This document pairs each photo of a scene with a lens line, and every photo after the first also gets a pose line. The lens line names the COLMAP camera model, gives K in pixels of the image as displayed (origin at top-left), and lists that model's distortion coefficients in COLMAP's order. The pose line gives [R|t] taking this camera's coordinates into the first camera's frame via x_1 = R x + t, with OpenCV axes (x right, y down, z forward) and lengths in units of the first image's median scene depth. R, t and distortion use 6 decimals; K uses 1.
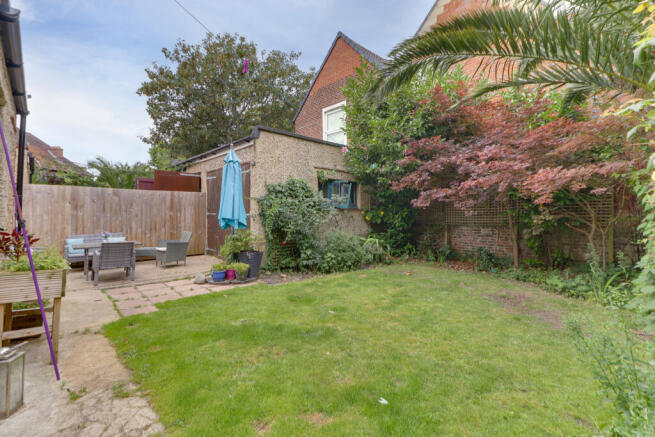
lens RADIAL K [[301.7, 0, 324.8], [0, 301.7, 218.9], [0, 0, 1]] dist [0.003779, 0.000114]
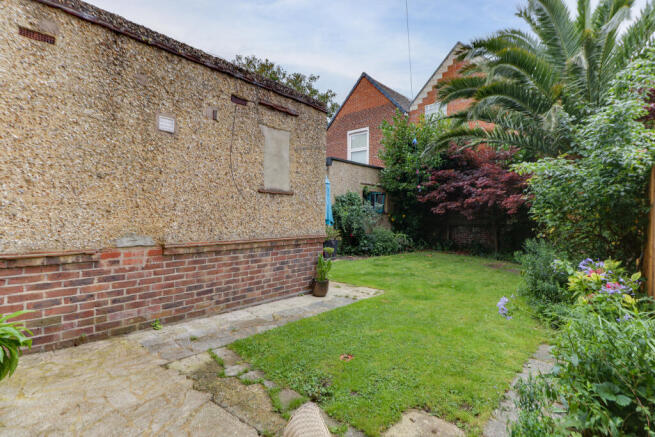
lens RADIAL K [[301.7, 0, 330.0], [0, 301.7, 218.7], [0, 0, 1]] dist [0.003779, 0.000114]
pose [[0.997592, 0.012248, 0.068268, -0.294825], [-0.012184, 0.999925, -0.001357, -0.001133], [-0.068280, 0.000522, 0.997666, -0.439018]]
